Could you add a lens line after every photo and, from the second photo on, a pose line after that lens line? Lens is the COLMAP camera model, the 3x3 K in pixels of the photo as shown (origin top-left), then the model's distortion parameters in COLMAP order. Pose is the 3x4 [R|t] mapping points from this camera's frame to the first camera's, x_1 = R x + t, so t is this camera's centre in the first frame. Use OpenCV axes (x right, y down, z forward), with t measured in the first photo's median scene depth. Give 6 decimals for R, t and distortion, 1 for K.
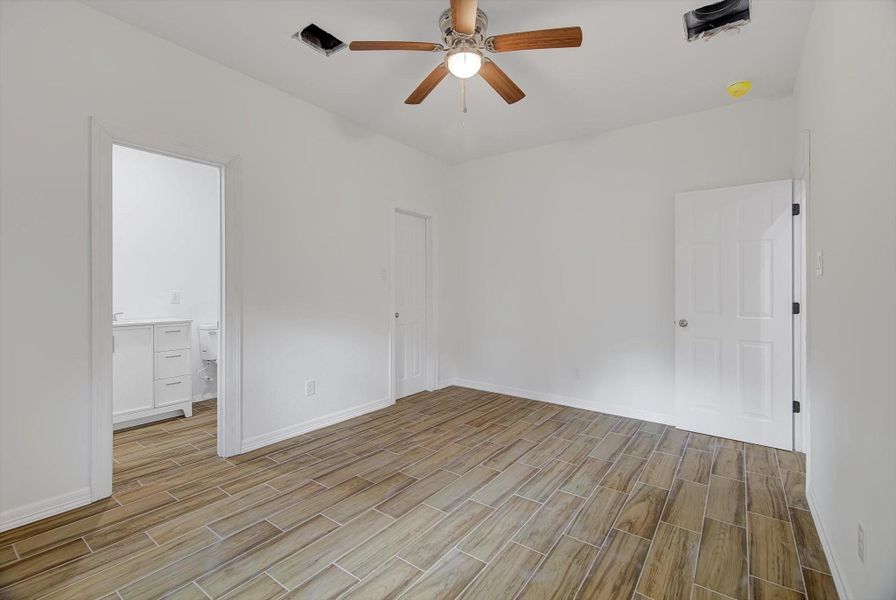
lens RADIAL K [[398.2, 0, 445.5], [0, 398.2, 294.3], [0, 0, 1]] dist [0.003031, -0.001143]
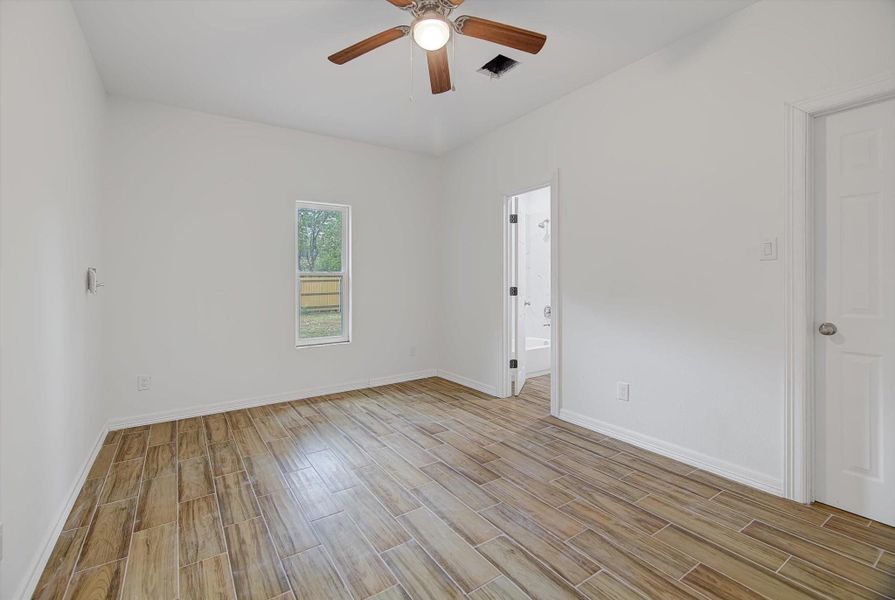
lens RADIAL K [[397.8, 0, 444.5], [0, 397.8, 293.7], [0, 0, 1]] dist [0.003031, -0.001143]
pose [[-0.333457, 0.026306, -0.942398, 0.772072], [-0.003113, 0.999574, 0.029004, -0.009877], [0.942760, 0.012605, -0.333233, 1.144586]]
